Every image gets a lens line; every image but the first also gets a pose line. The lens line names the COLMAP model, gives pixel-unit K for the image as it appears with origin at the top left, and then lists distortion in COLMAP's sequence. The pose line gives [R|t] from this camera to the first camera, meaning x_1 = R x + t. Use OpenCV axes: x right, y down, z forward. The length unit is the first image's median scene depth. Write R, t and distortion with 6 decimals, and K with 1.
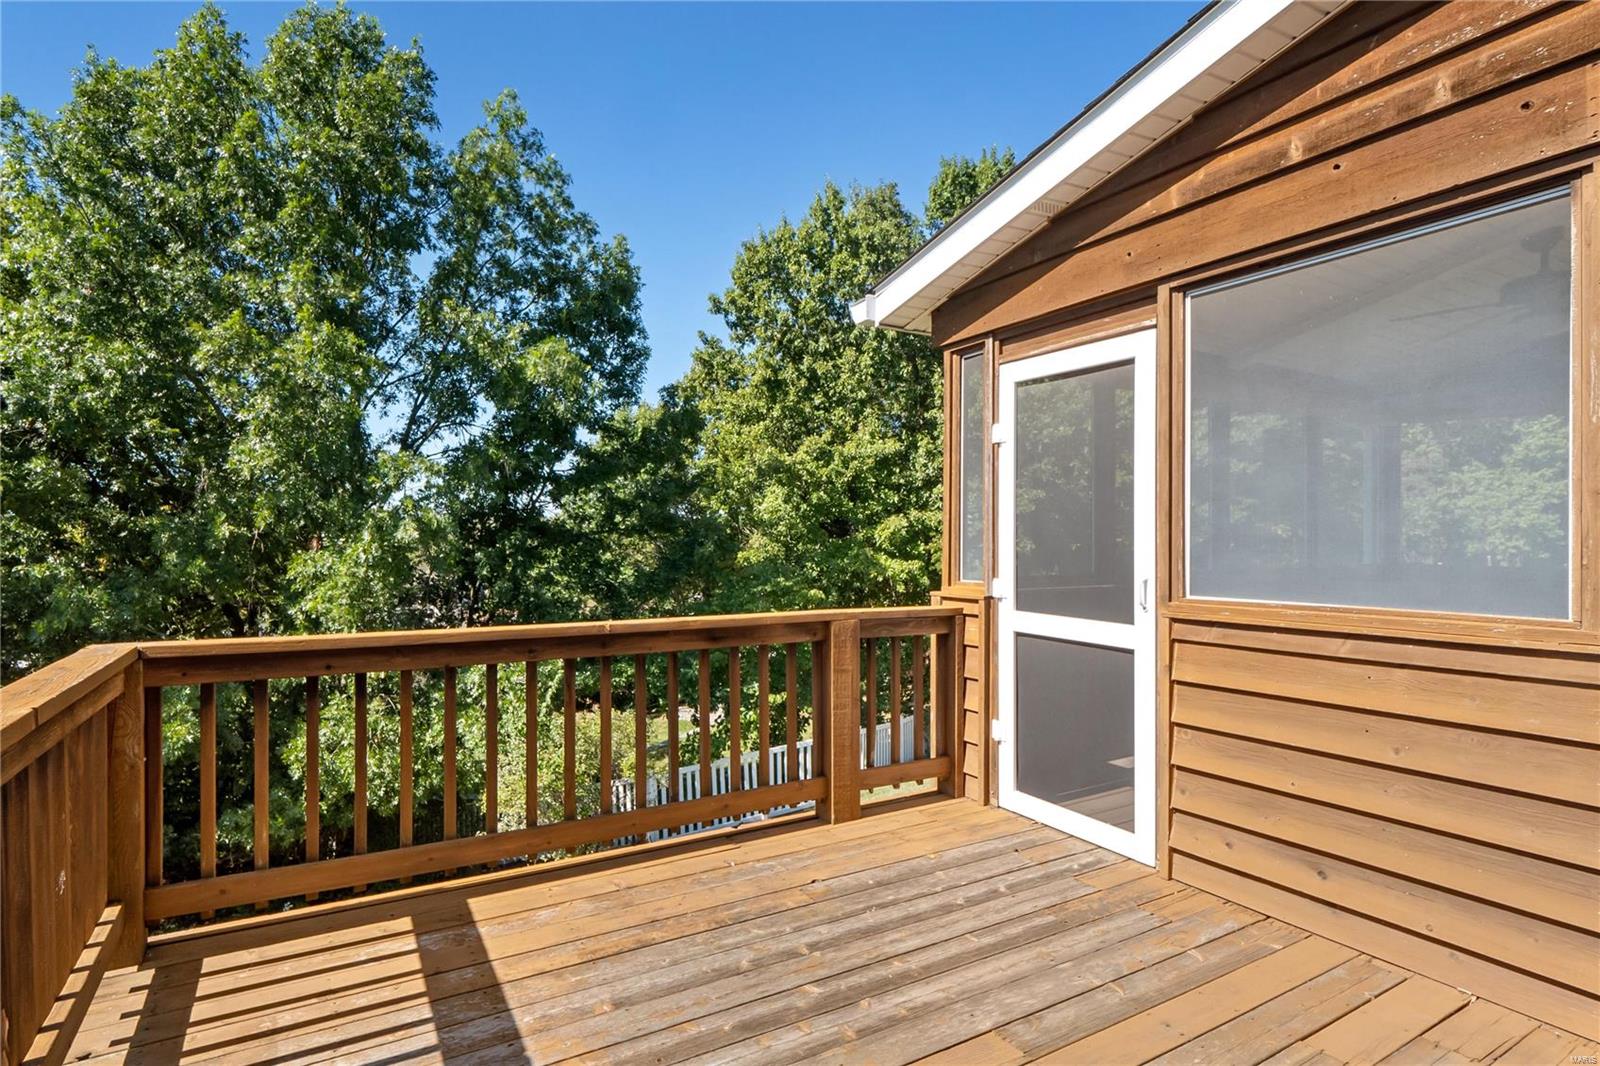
lens RADIAL K [[810.8, 0, 760.3], [0, 810.8, 528.8], [0, 0, 1]] dist [0.001475, -0.000203]
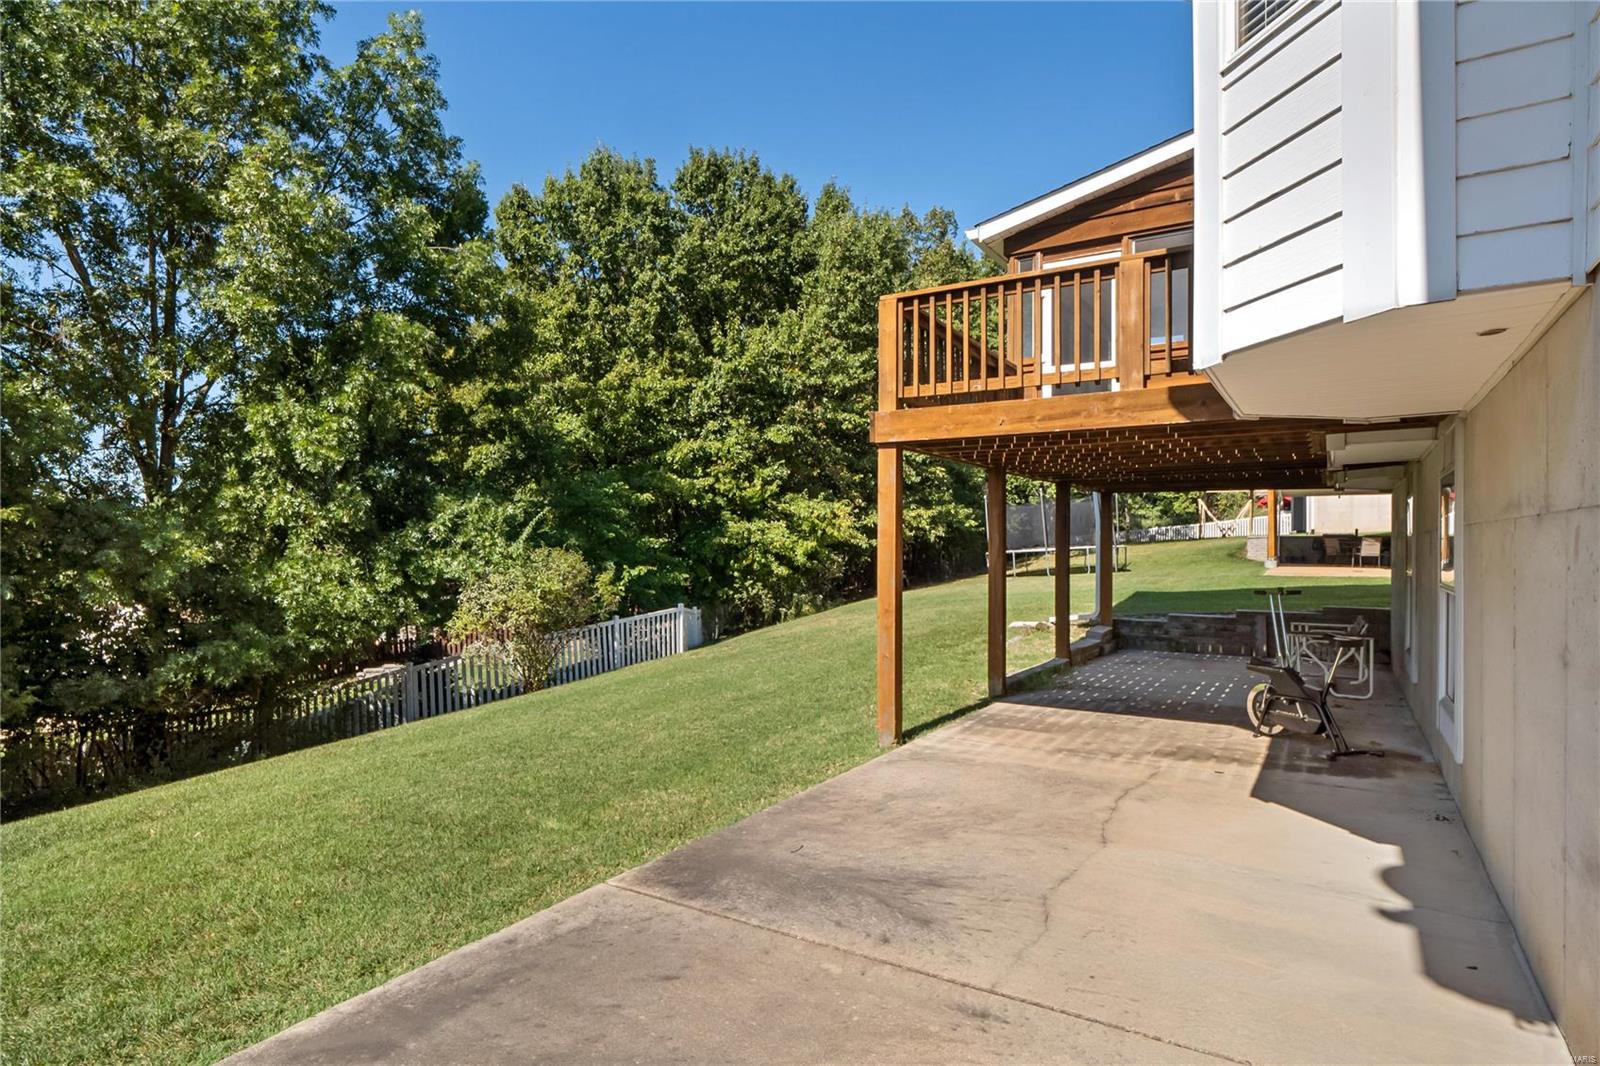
lens RADIAL K [[827.2, 0, 802.0], [0, 827.2, 526.2], [0, 0, 1]] dist [-0.001615, -0.002002]
pose [[0.870019, -0.003064, 0.493009, -0.286440], [0.000652, 0.999987, 0.005063, 0.104353], [-0.493018, -0.004083, 0.870010, -0.143264]]
